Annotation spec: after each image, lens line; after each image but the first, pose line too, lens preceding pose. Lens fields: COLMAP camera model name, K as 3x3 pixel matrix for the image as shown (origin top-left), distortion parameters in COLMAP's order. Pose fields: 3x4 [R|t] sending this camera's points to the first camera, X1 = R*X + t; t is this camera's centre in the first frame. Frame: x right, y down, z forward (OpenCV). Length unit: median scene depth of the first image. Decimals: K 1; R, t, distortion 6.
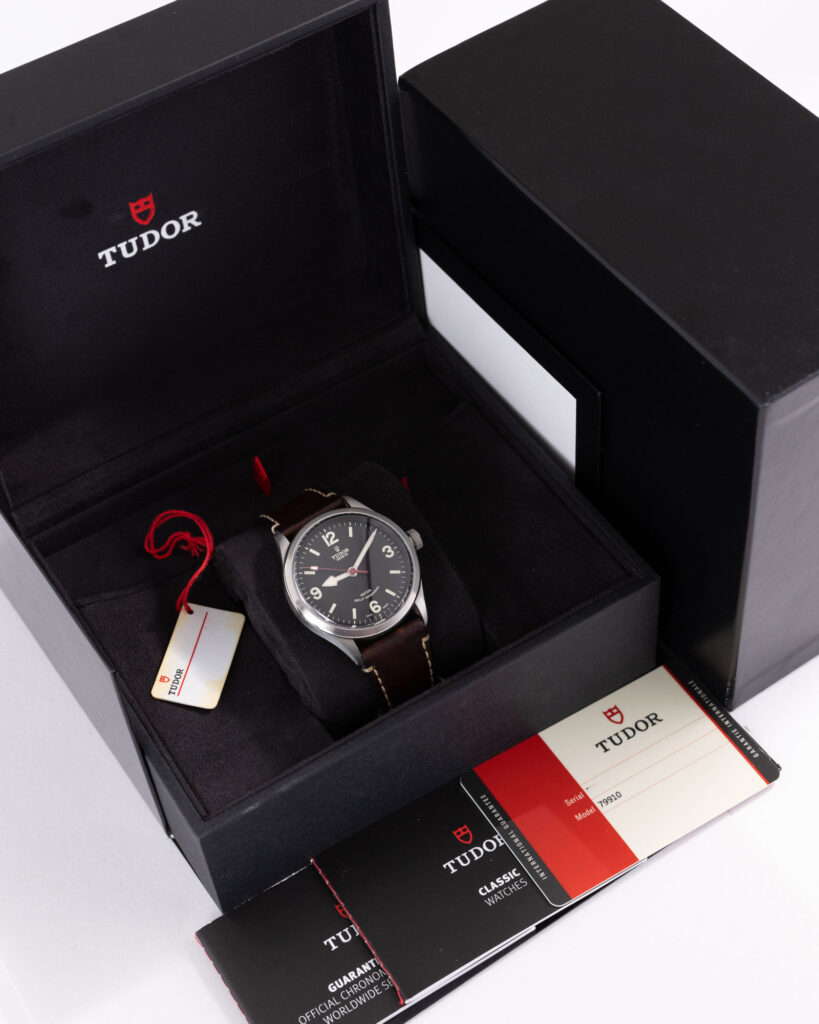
lens RADIAL K [[2062.0, 0, 409.2], [0, 2062.0, 512.6], [0, 0, 1]] dist [0.037594, 0.000000]
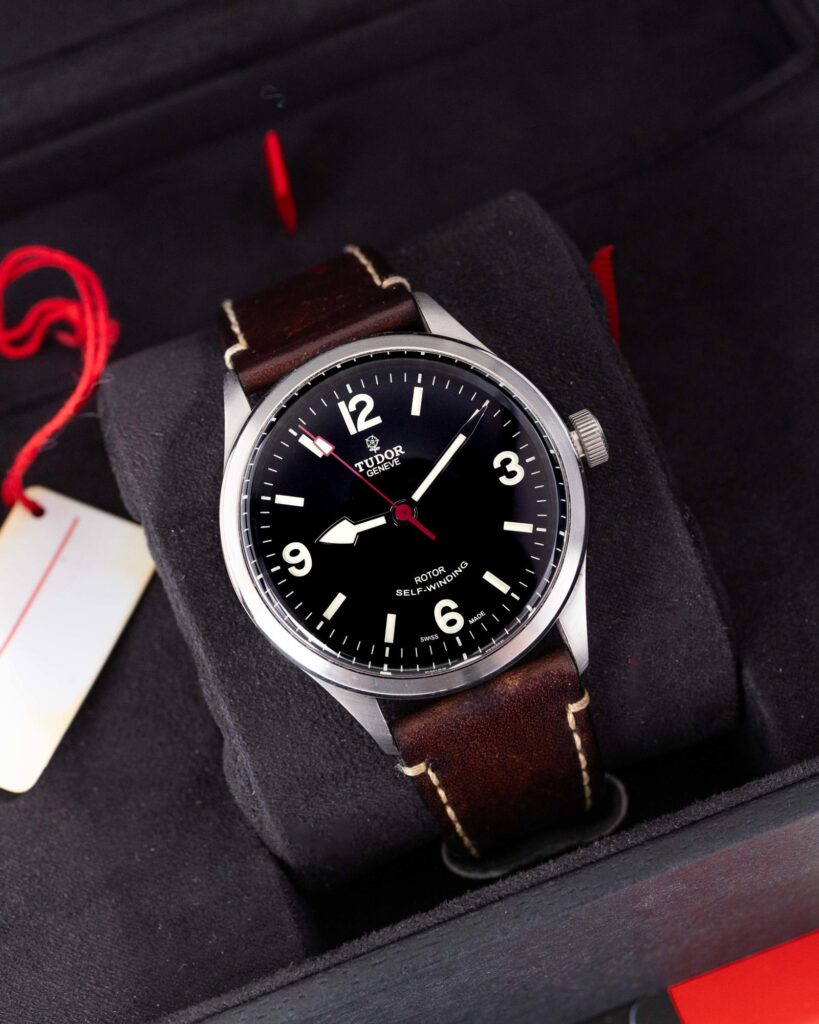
lens RADIAL K [[2062.0, 0, 409.8], [0, 2062.0, 510.9], [0, 0, 1]] dist [0.037594, 0.000000]
pose [[0.975125, 0.152015, -0.161315, 0.033678], [-0.110122, 0.963852, 0.242615, -0.062077], [0.192365, -0.218816, 0.956617, 0.640678]]
